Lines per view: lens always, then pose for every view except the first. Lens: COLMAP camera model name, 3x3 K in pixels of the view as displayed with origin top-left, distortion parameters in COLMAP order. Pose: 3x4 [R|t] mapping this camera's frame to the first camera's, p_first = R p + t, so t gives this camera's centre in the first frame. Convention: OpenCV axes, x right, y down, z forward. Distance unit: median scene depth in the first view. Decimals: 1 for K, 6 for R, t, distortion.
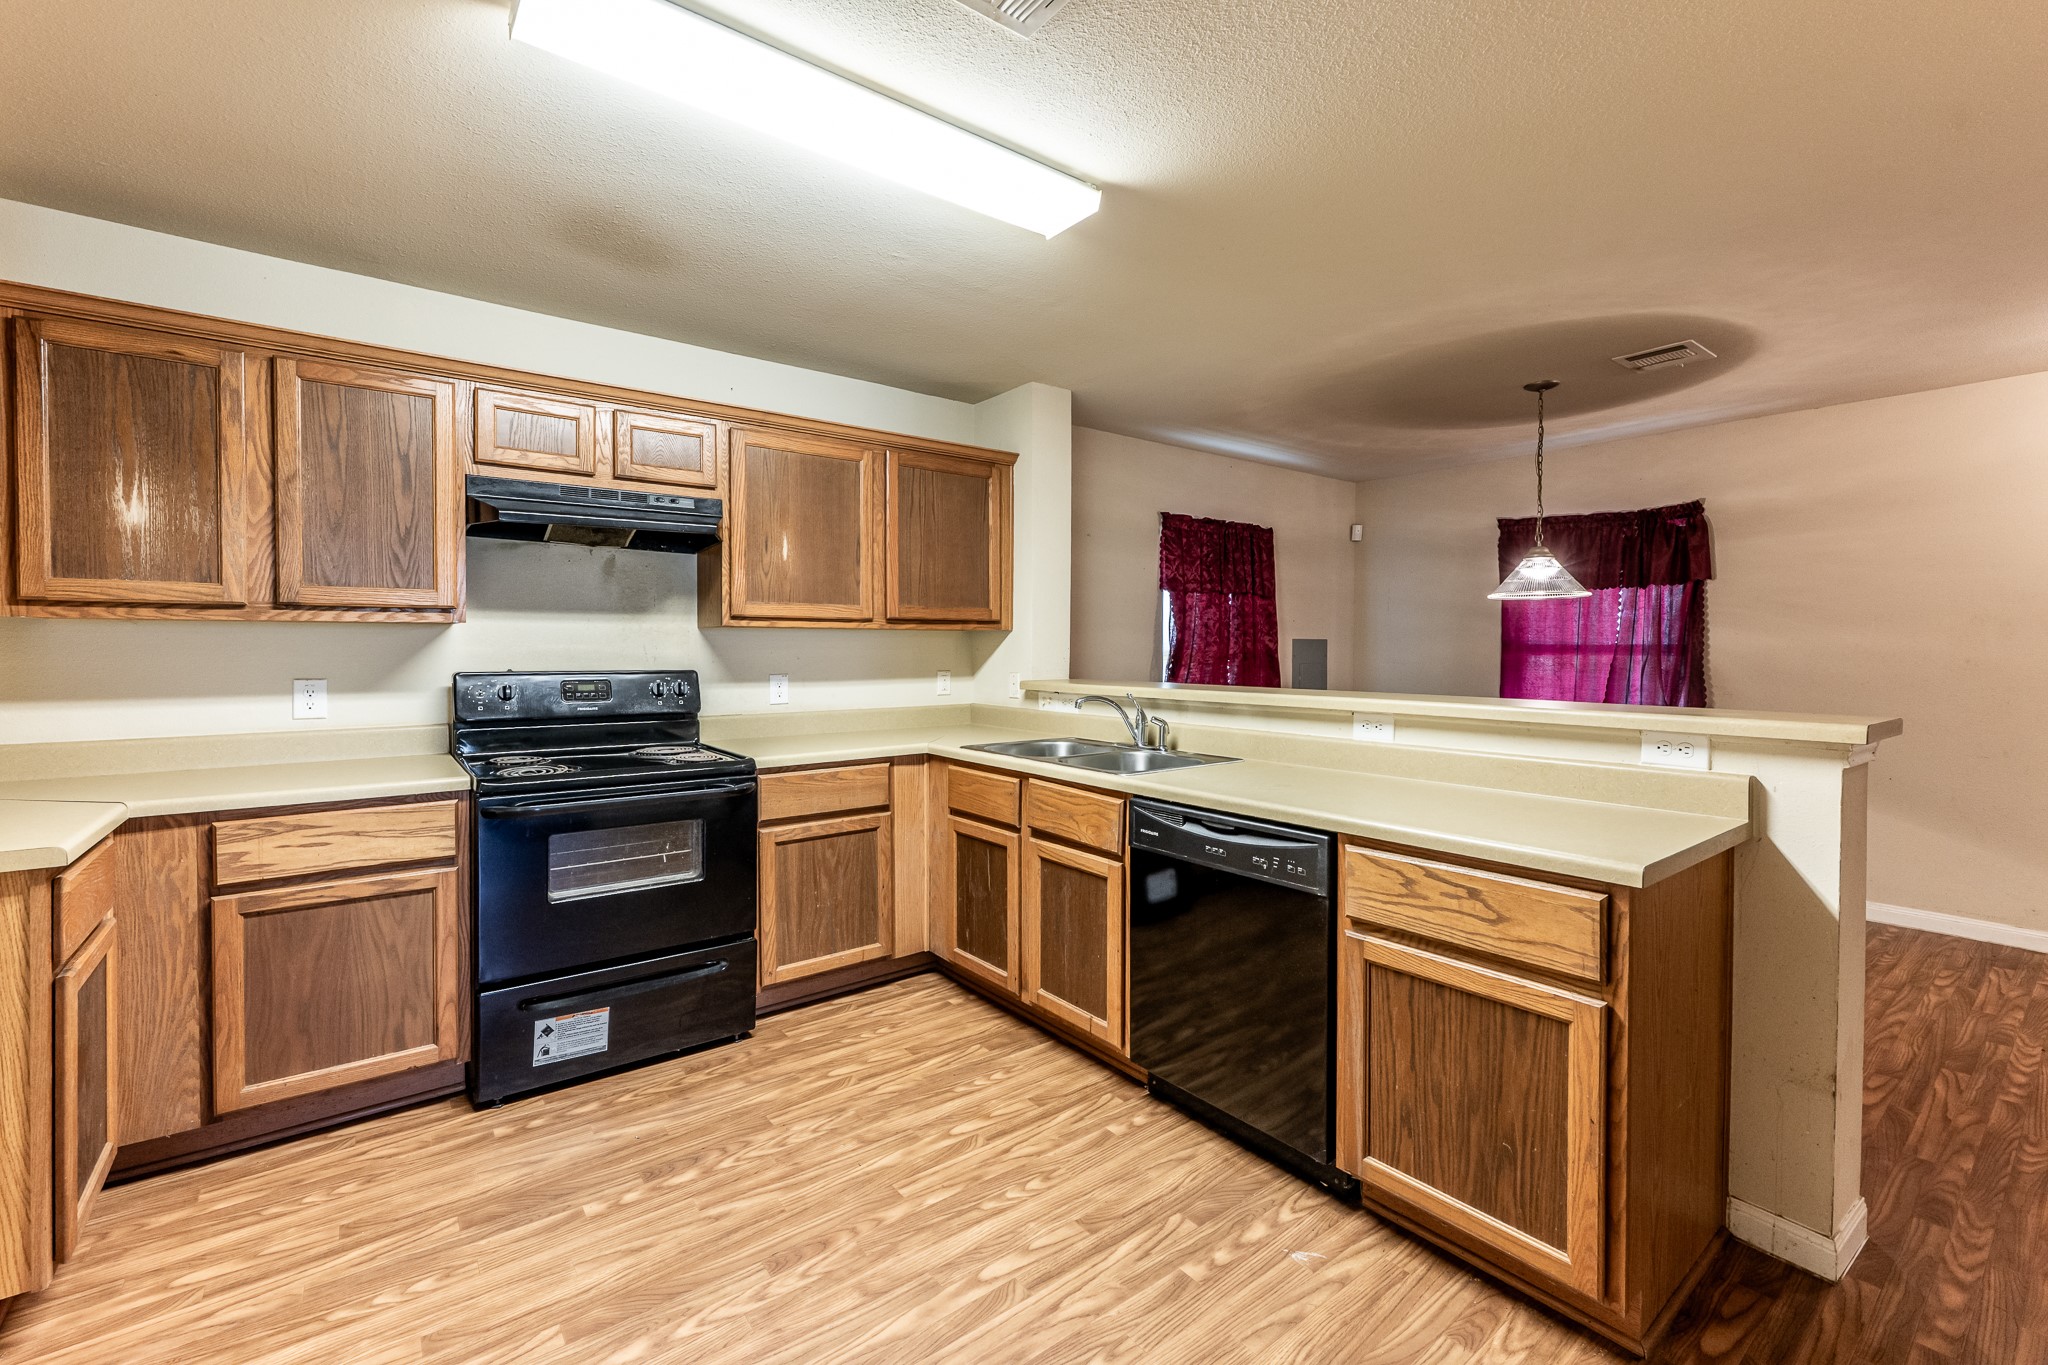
lens RADIAL K [[831.9, 0, 1039.8], [0, 831.9, 652.8], [0, 0, 1]] dist [0.001064, -0.000567]
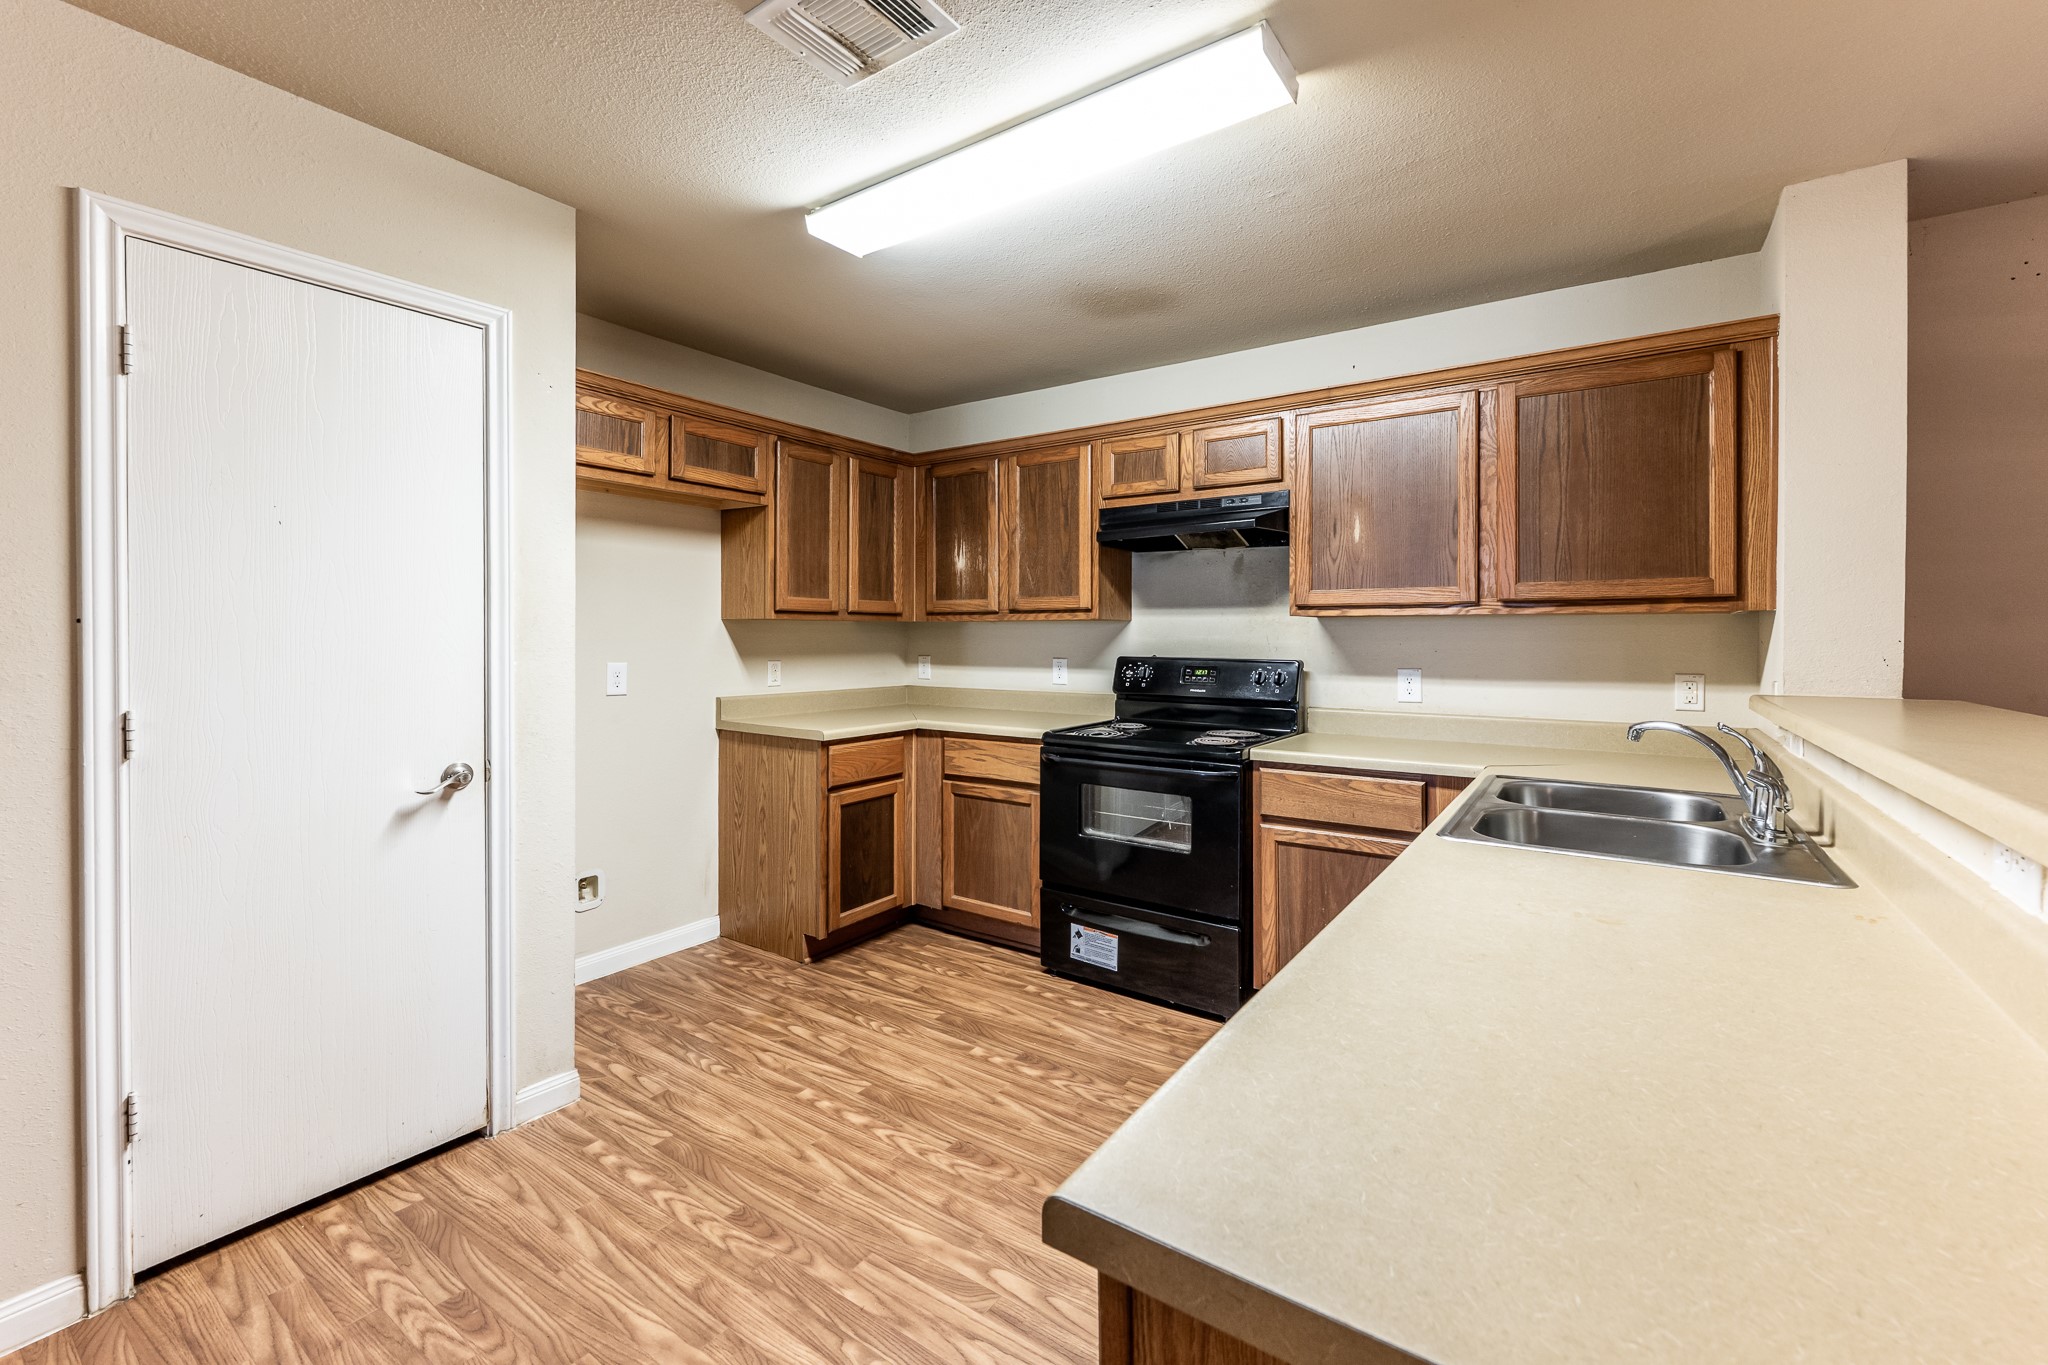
lens RADIAL K [[831.9, 0, 986.2], [0, 831.9, 631.7], [0, 0, 1]] dist [0.001064, -0.000567]
pose [[0.310037, -0.005382, -0.950709, 0.608577], [-0.009167, 0.999921, -0.008650, -0.002844], [0.950680, 0.011397, 0.309963, 0.469736]]
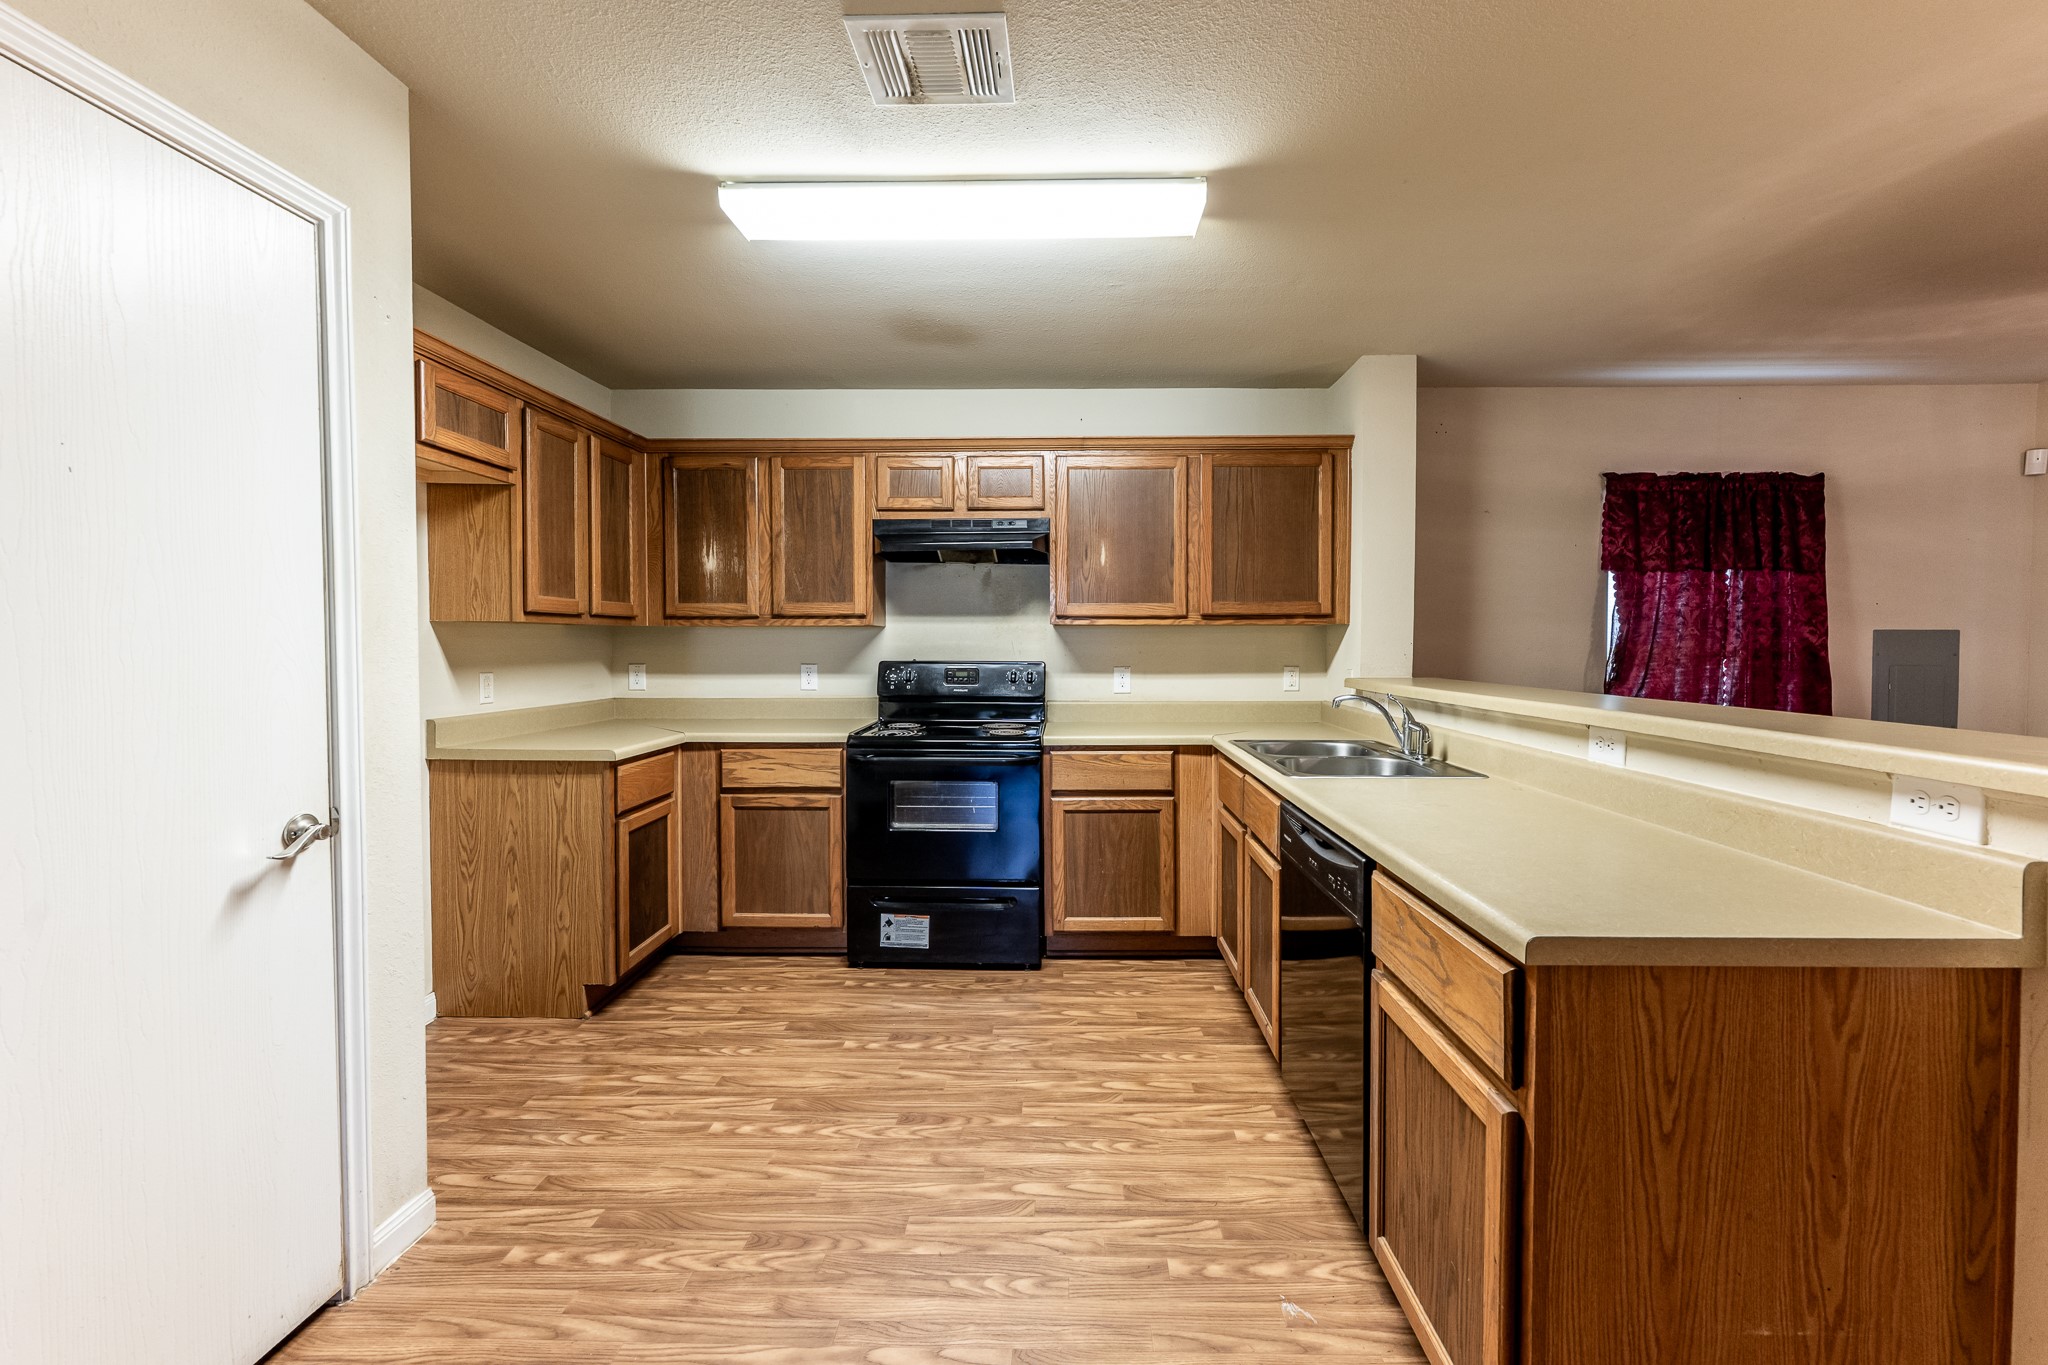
lens RADIAL K [[831.9, 0, 1051.3], [0, 831.9, 656.5], [0, 0, 1]] dist [0.001064, -0.000567]
pose [[0.789857, 0.008828, -0.613228, 0.466515], [-0.003251, 0.999943, 0.010208, 0.001101], [0.613282, -0.006070, 0.789840, 0.086632]]
